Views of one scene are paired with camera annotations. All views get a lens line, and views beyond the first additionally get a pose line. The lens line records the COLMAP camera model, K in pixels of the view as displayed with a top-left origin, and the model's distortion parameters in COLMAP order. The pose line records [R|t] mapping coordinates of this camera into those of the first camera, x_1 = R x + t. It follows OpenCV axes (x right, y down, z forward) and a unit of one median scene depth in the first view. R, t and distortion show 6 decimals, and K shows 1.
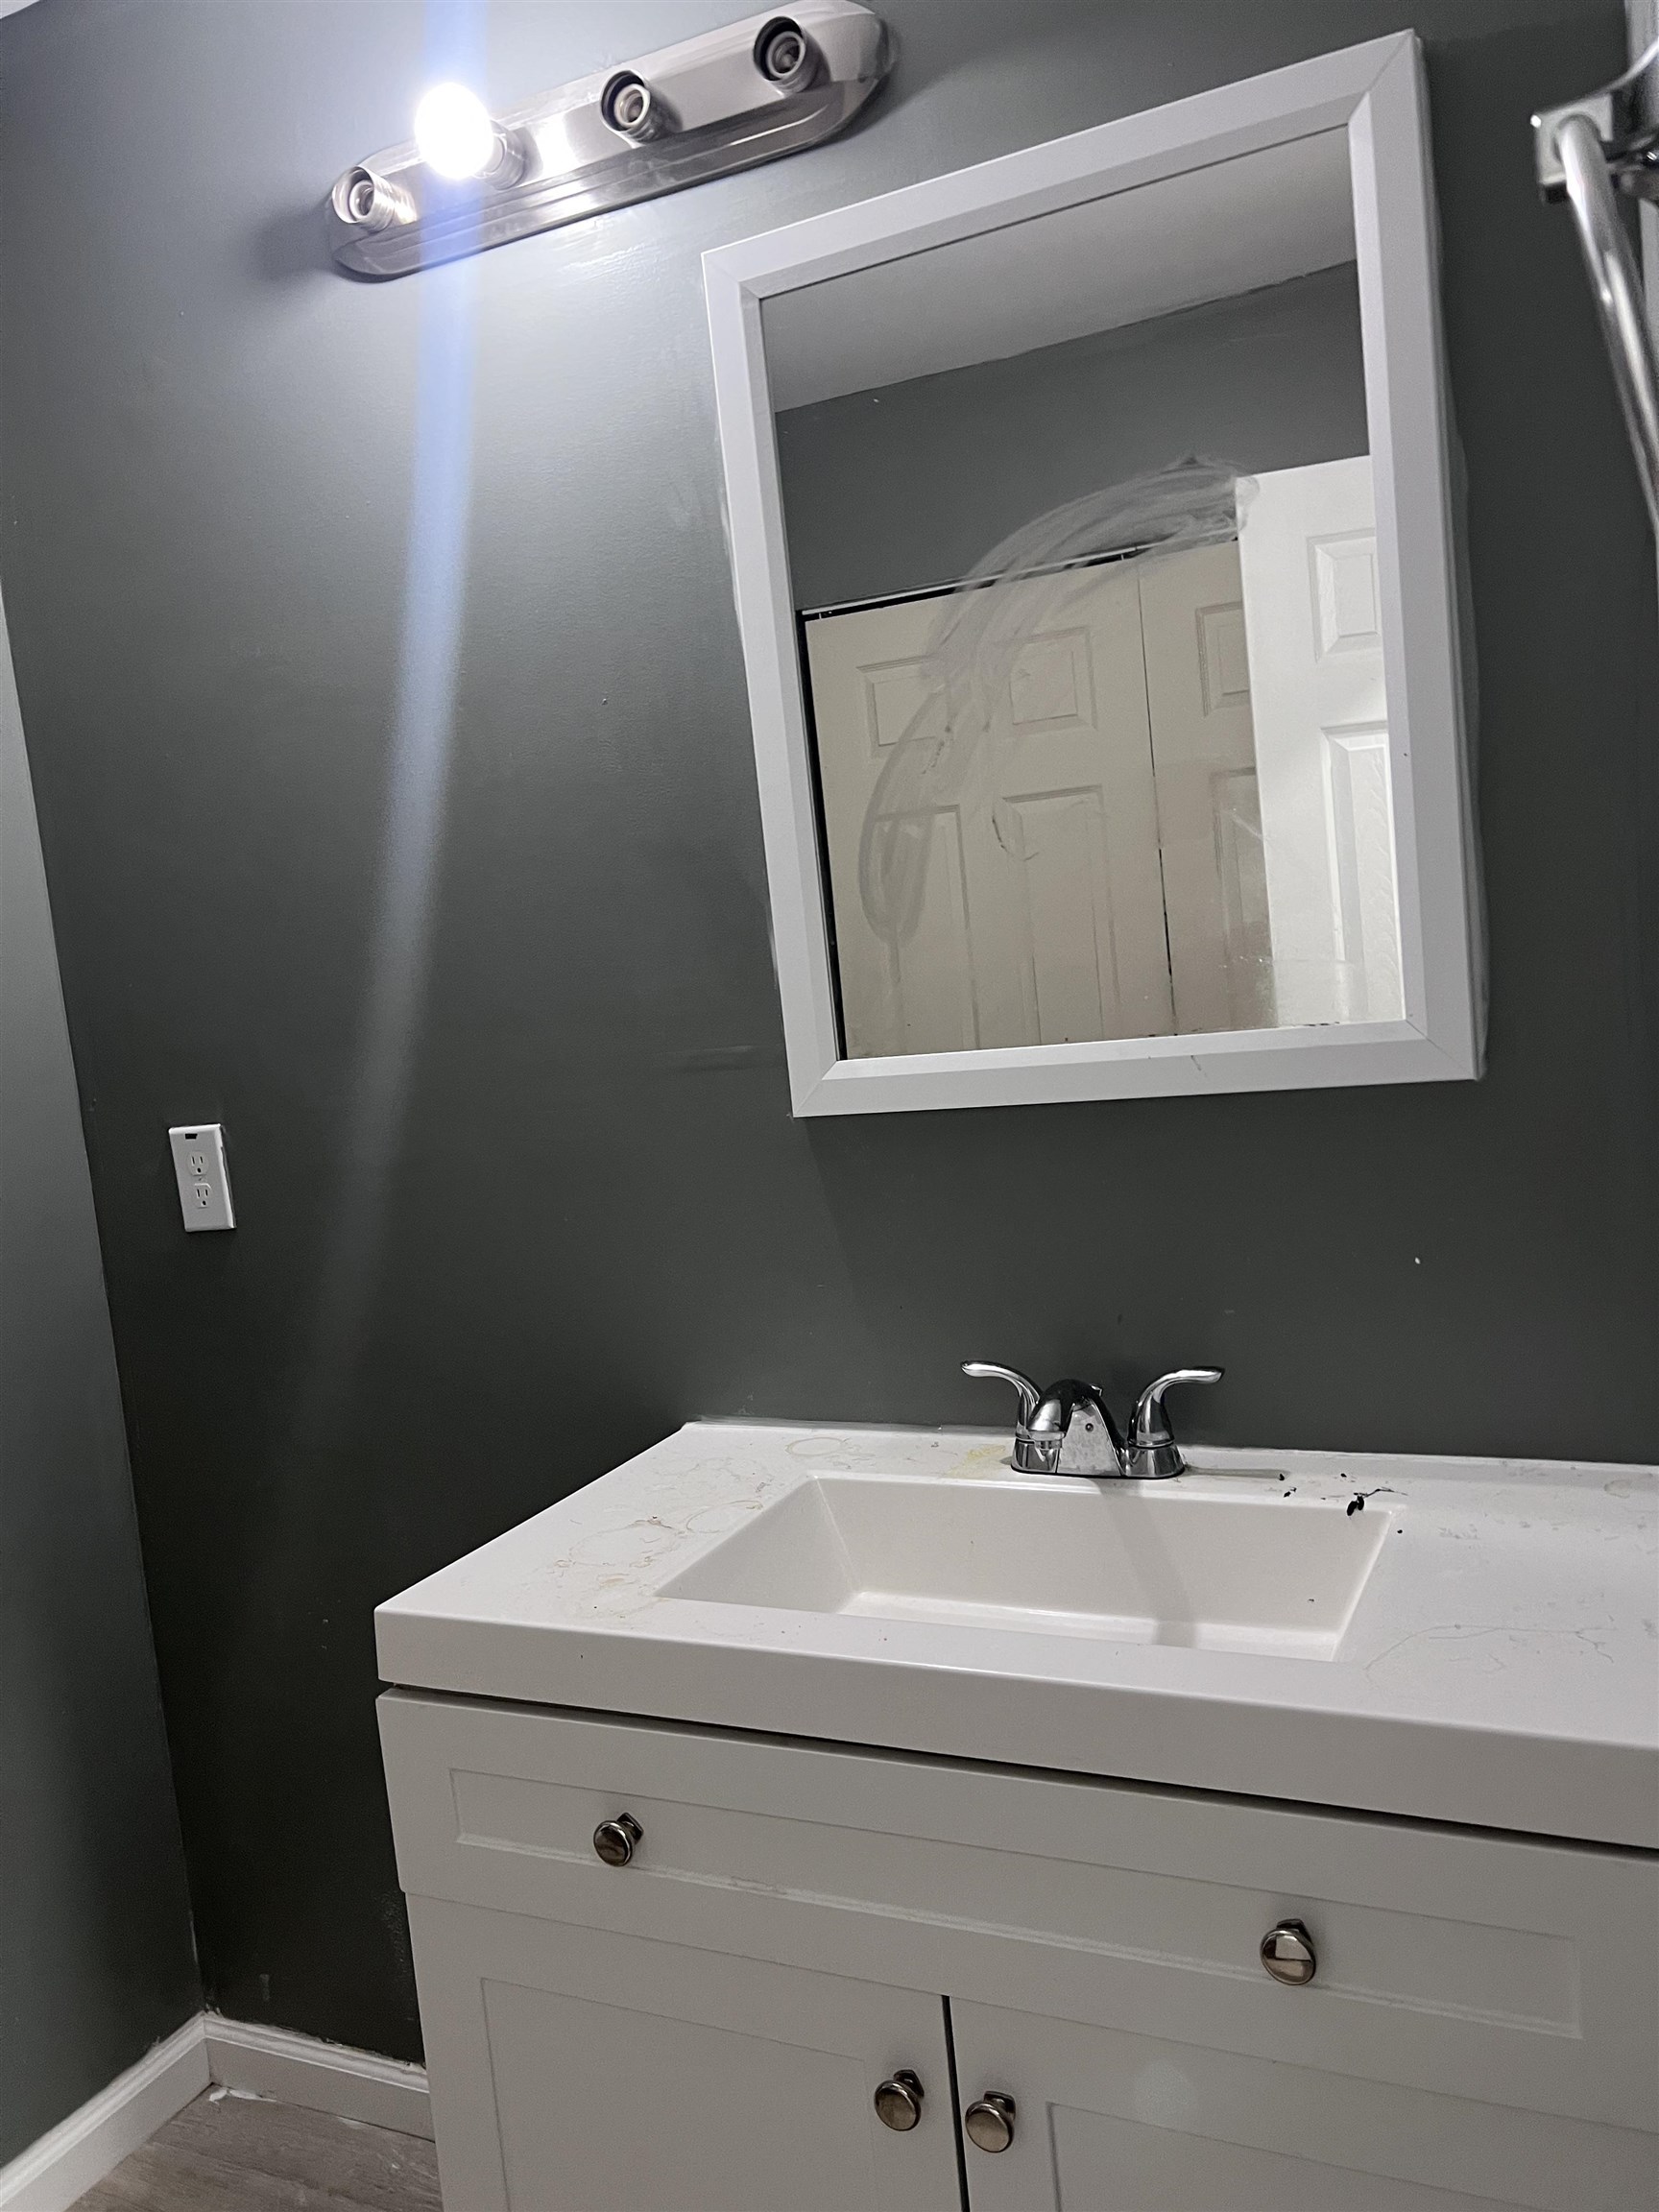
lens RADIAL K [[1623.0, 0, 829.5], [0, 1623.0, 1106.0], [0, 0, 1]] dist [0.003007, -0.058935]
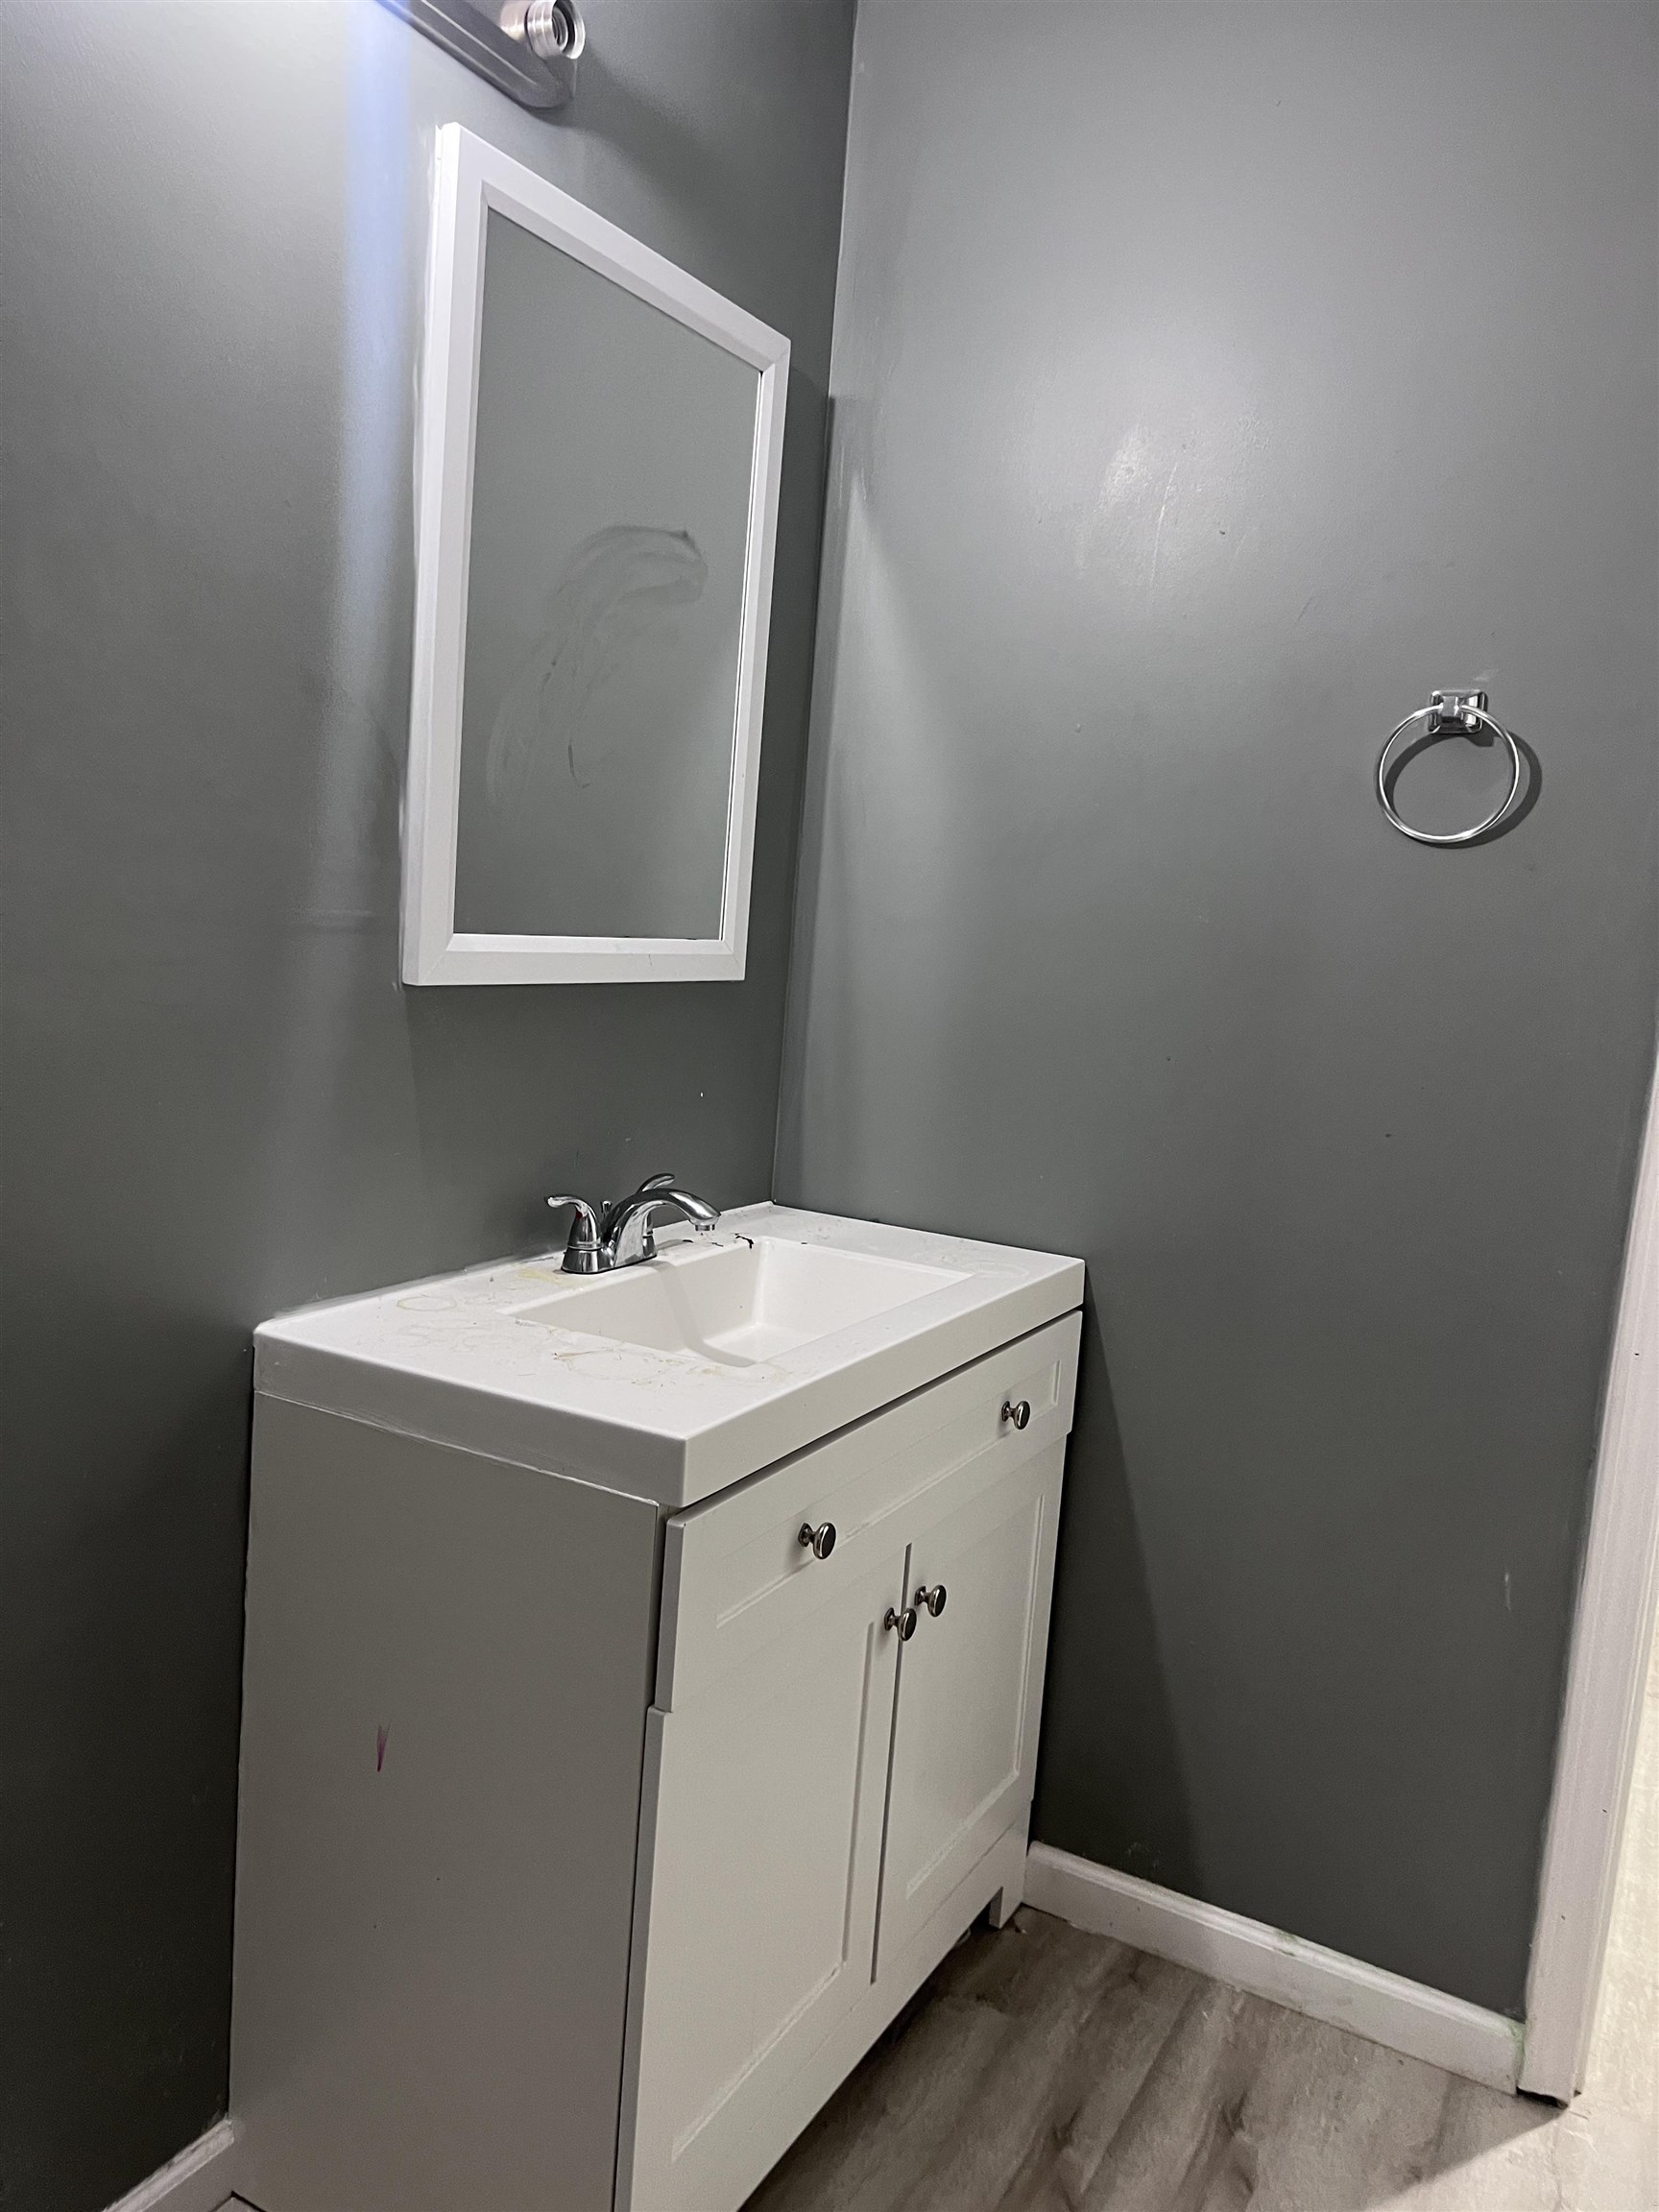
lens RADIAL K [[1623.0, 0, 829.5], [0, 1623.0, 1106.0], [0, 0, 1]] dist [0.003007, -0.058935]
pose [[0.055010, -0.019904, 0.998287, -1.110646], [0.007409, 0.999782, 0.019526, 0.069876], [-0.998458, 0.006322, 0.055146, 0.733521]]
